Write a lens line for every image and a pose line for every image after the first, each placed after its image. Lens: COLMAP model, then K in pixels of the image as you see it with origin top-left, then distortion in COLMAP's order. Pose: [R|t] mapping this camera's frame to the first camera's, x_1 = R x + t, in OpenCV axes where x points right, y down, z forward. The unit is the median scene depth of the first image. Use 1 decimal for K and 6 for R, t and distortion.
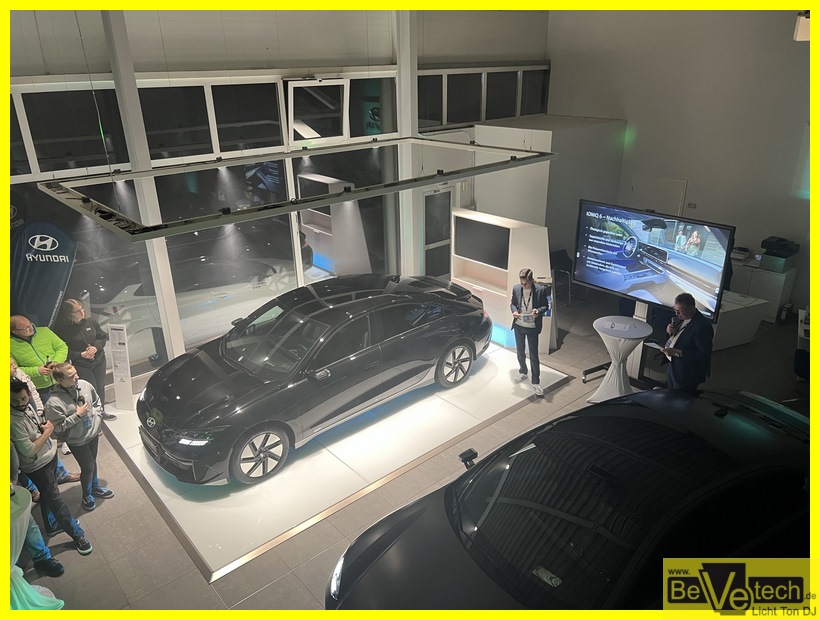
lens RADIAL K [[608.5, 0, 402.3], [0, 608.5, 307.3], [0, 0, 1]] dist [0.035902, -0.003016]
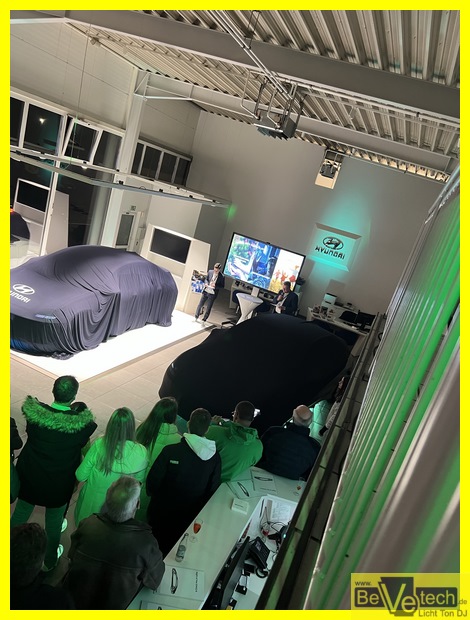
lens RADIAL K [[448.3, 0, 235.0], [0, 448.3, 310.0], [0, 0, 1]] dist [0.033489, -0.000480]
pose [[0.850093, 0.131146, 0.510042, -0.352968], [-0.101719, 0.991148, -0.085315, 0.168134], [-0.516715, 0.020645, 0.855908, -0.184805]]
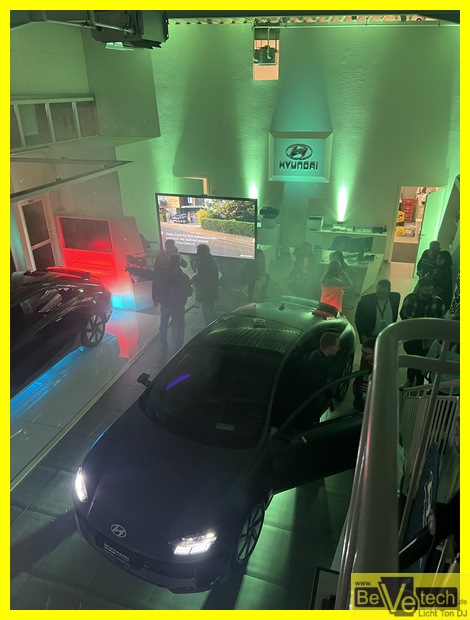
lens RADIAL K [[460.1, 0, 235.0], [0, 460.1, 310.0], [0, 0, 1]] dist [0.035902, -0.003016]
pose [[0.856575, -0.224726, 0.464519, -0.097959], [0.200537, 0.974403, 0.101606, 0.012277], [-0.475462, 0.006120, 0.879715, -0.027353]]
